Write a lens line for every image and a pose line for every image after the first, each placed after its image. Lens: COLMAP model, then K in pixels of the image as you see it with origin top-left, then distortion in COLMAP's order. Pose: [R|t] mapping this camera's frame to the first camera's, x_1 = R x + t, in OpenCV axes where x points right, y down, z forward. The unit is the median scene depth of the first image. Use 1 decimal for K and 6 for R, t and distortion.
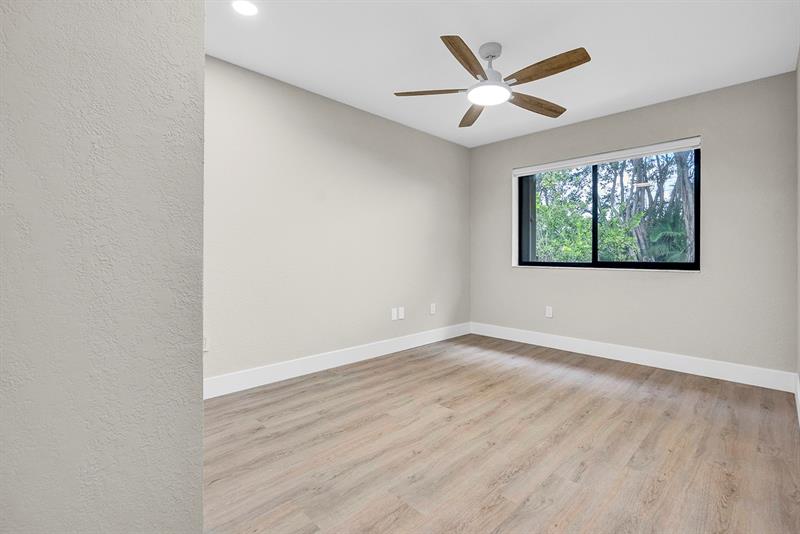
lens RADIAL K [[366.5, 0, 400.0], [0, 366.5, 267.0], [0, 0, 1]] dist [0.002515, 0.000117]
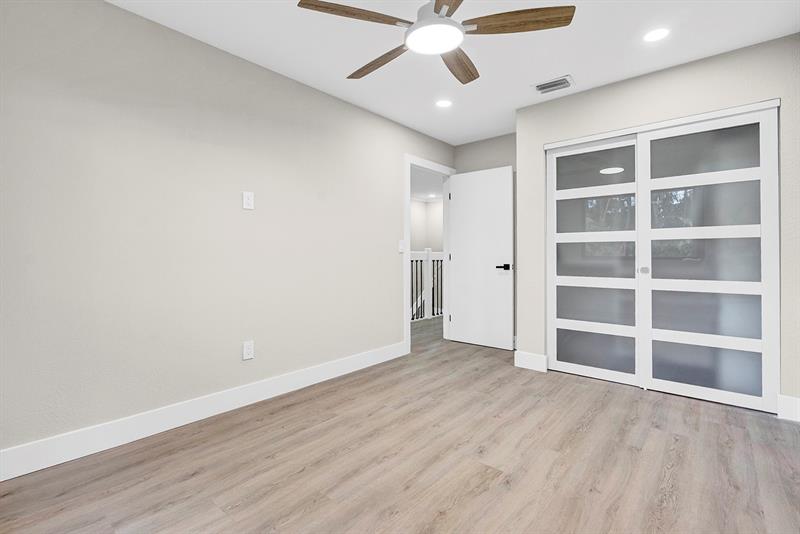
lens RADIAL K [[366.5, 0, 400.0], [0, 366.5, 267.0], [0, 0, 1]] dist [0.002515, 0.000117]
pose [[-0.996498, -0.002246, -0.083582, 0.401970], [-0.007368, 0.998109, 0.061030, -0.062268], [0.083287, 0.061432, -0.994630, 1.835016]]
